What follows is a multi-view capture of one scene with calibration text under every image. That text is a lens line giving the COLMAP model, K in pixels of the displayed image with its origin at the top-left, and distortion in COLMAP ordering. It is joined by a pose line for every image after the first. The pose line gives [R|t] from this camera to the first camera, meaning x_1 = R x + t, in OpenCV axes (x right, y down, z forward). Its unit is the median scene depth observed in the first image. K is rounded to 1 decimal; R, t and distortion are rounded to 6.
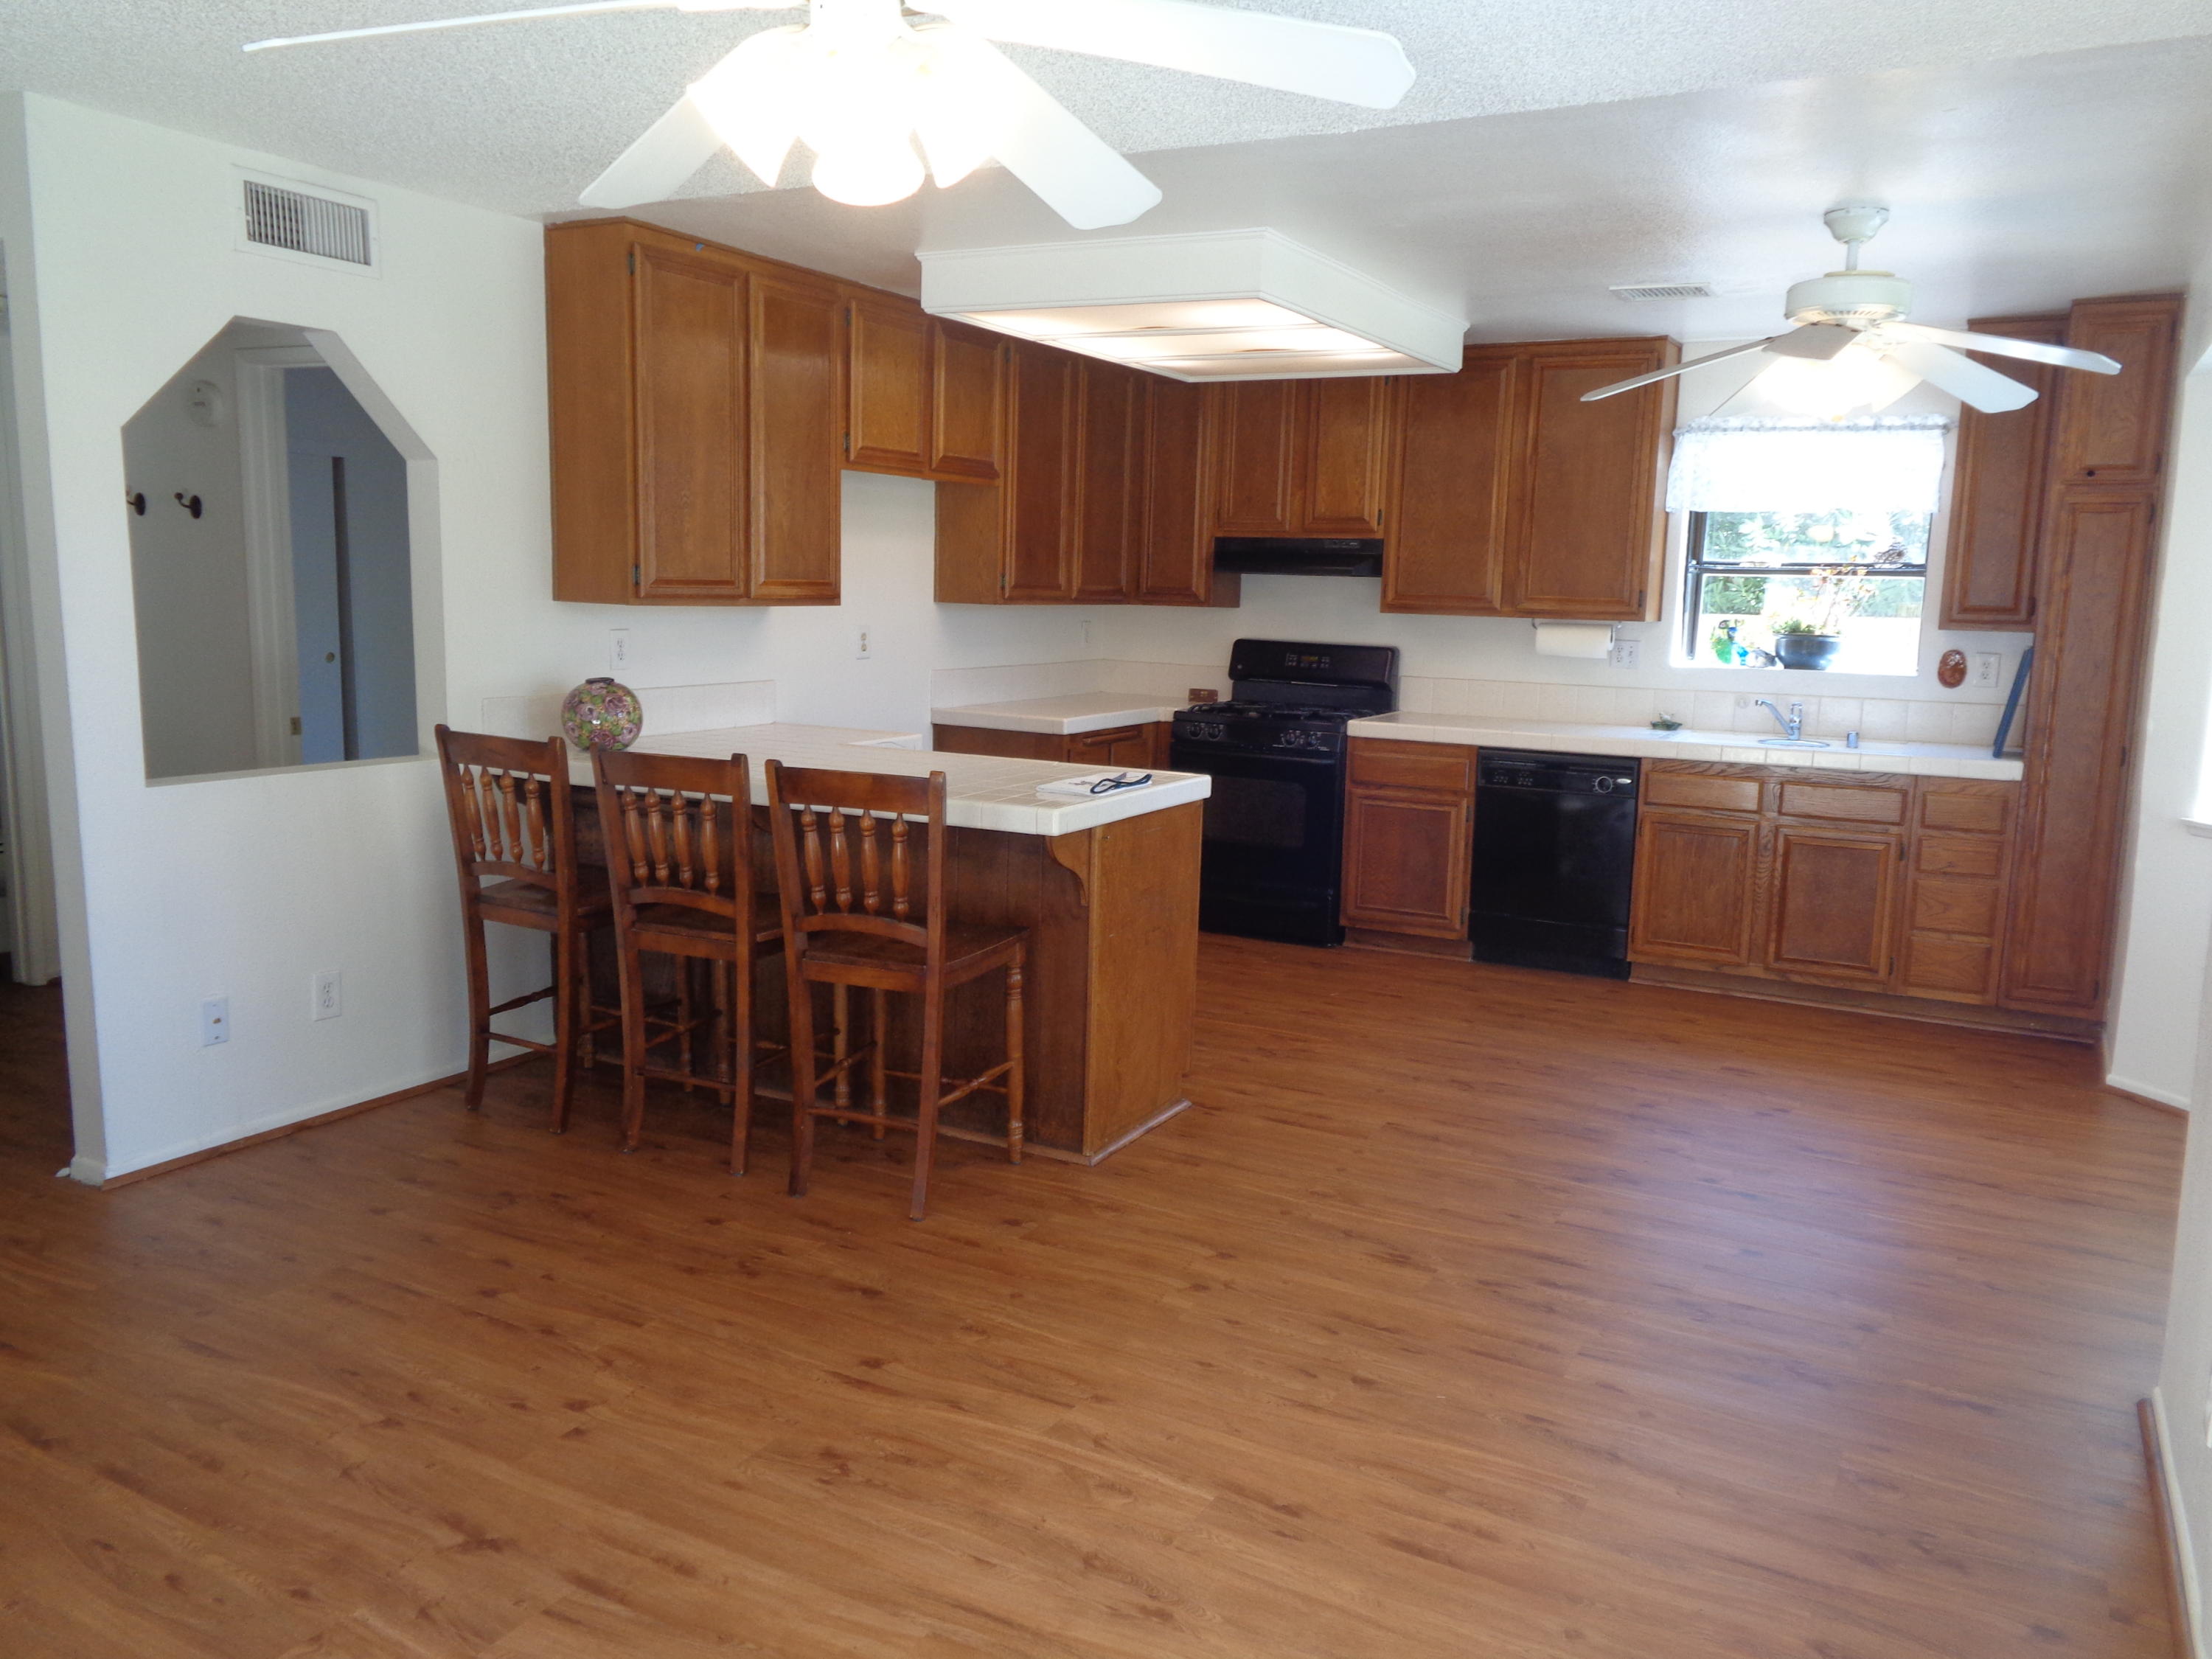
lens RADIAL K [[1666.4, 0, 1098.2], [0, 1666.4, 831.2], [0, 0, 1]] dist [0.013008, 0.006064]
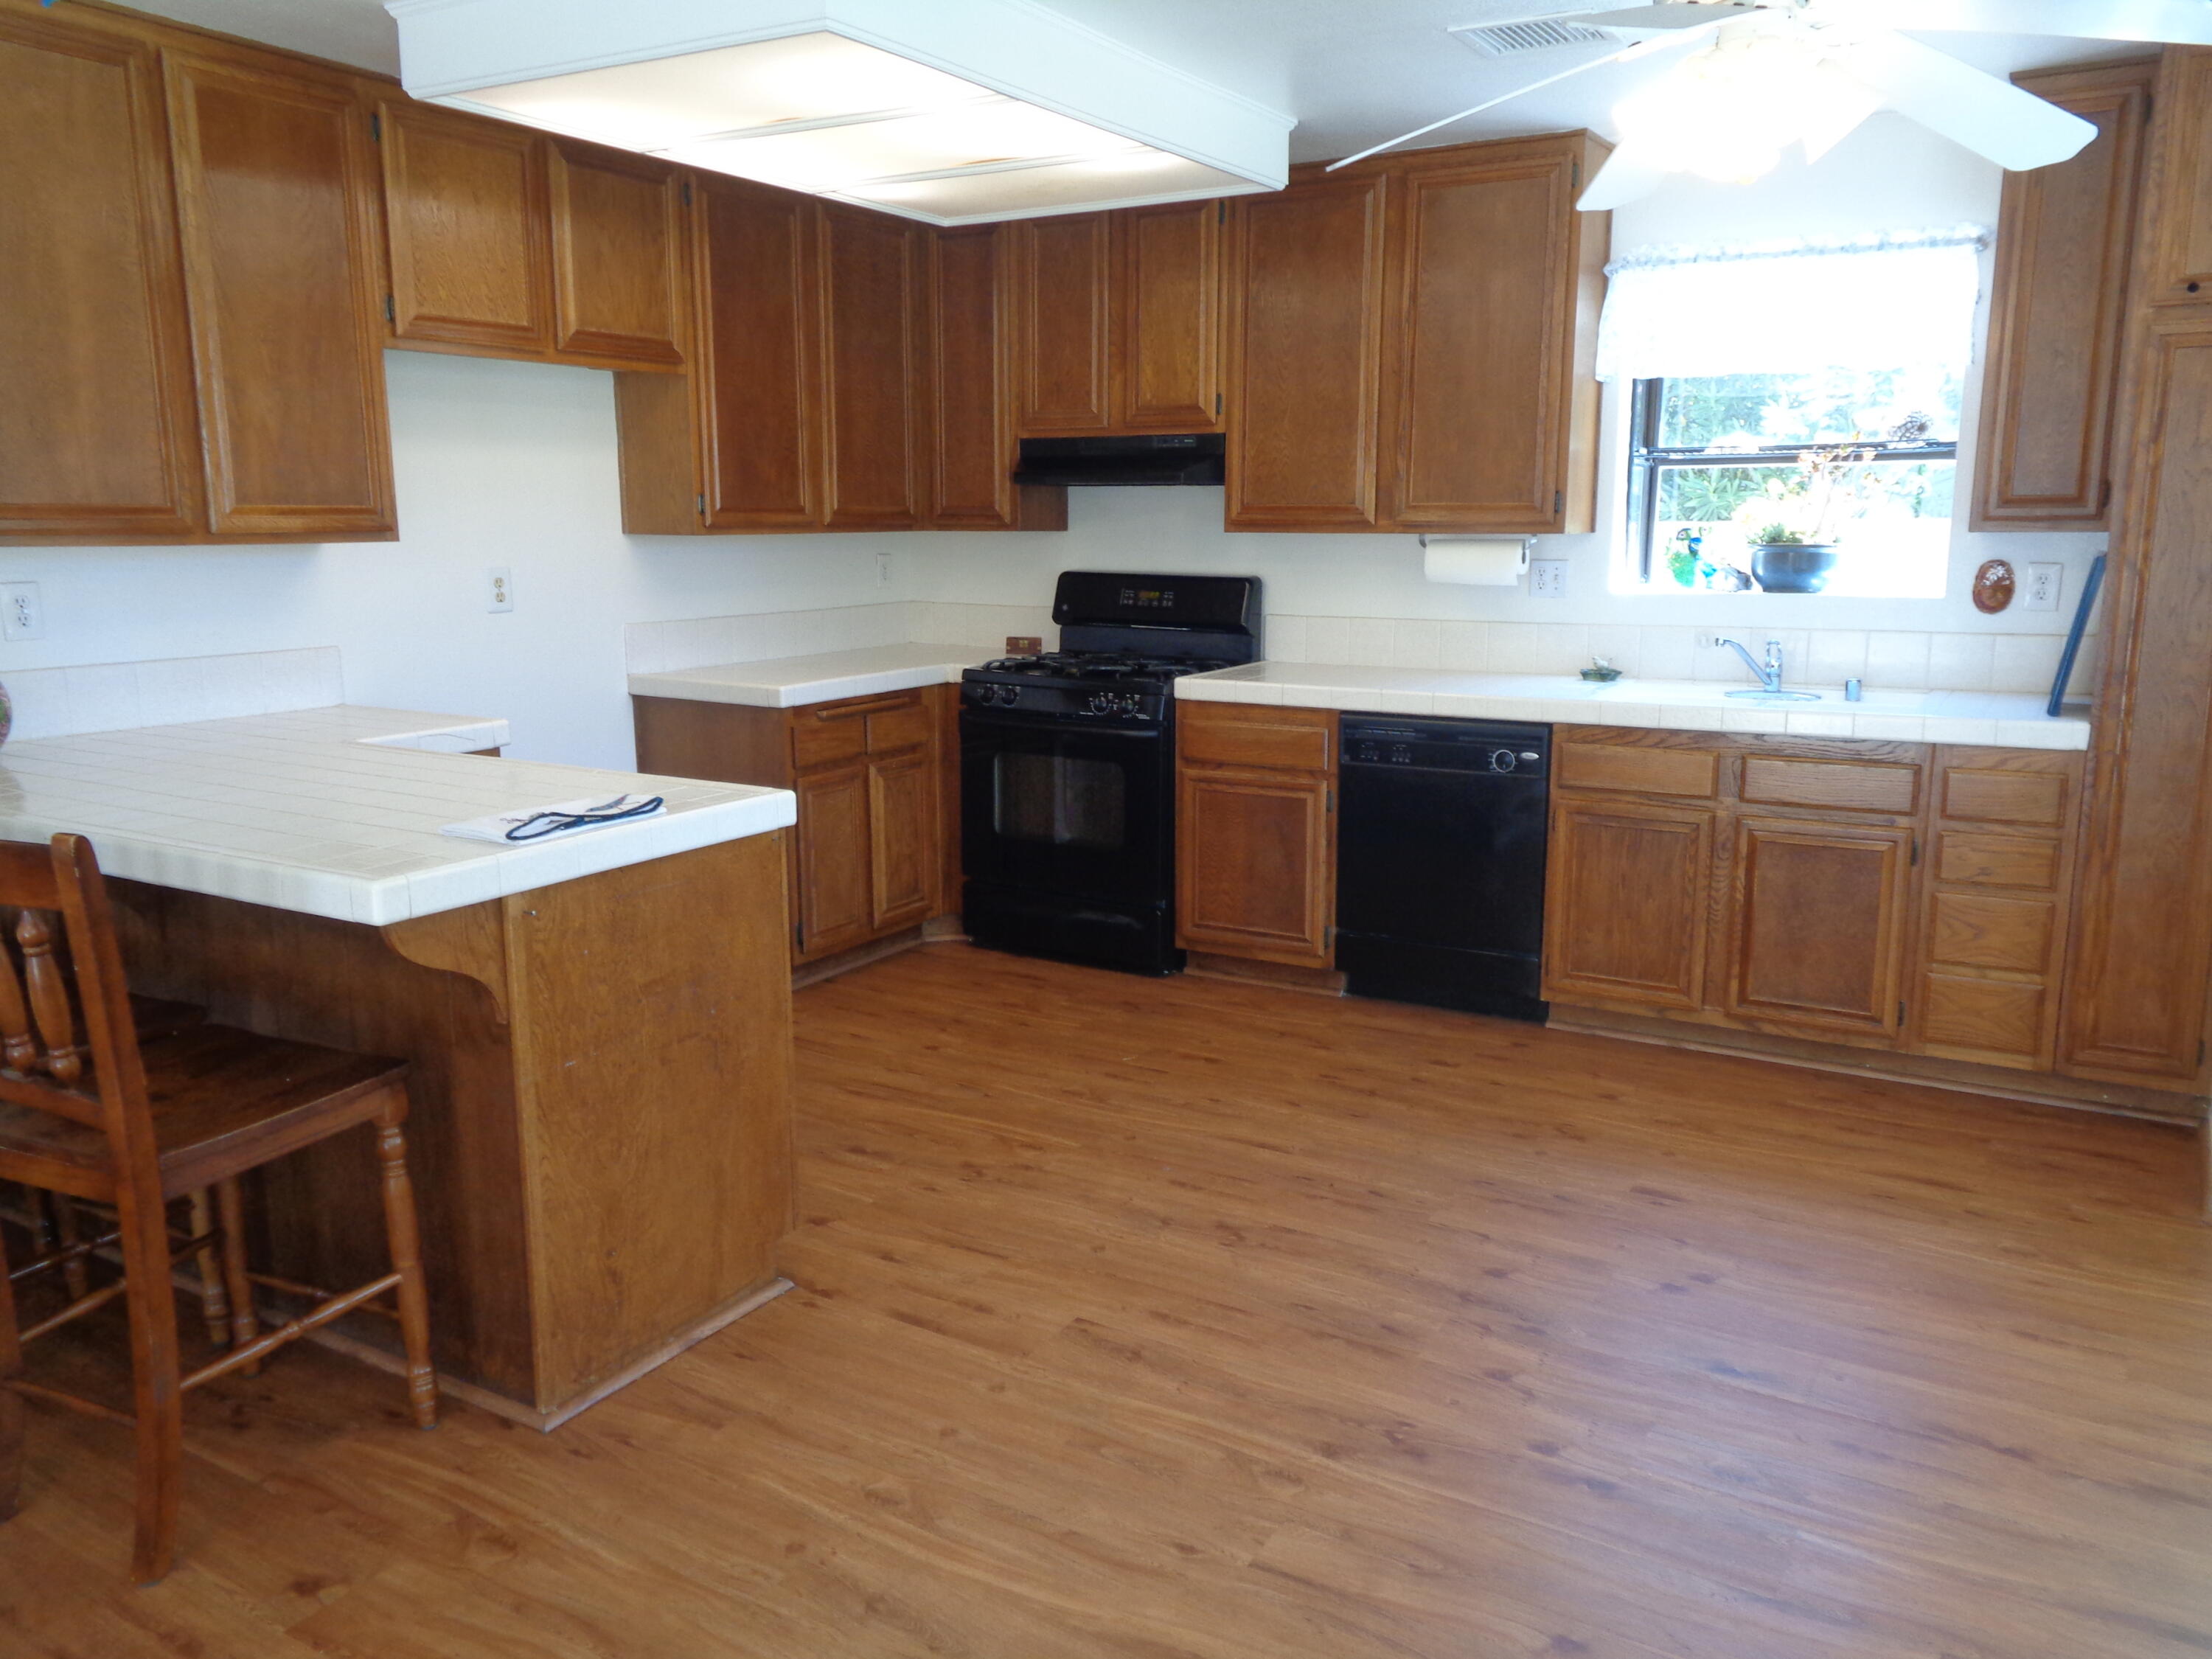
lens RADIAL K [[1670.9, 0, 1106.0], [0, 1670.9, 829.5], [0, 0, 1]] dist [0.017786, 0.000445]
pose [[0.998910, -0.021239, -0.041559, 0.162806], [0.022789, 0.999049, 0.037183, -0.029567], [0.040730, -0.038089, 0.998444, 0.270227]]
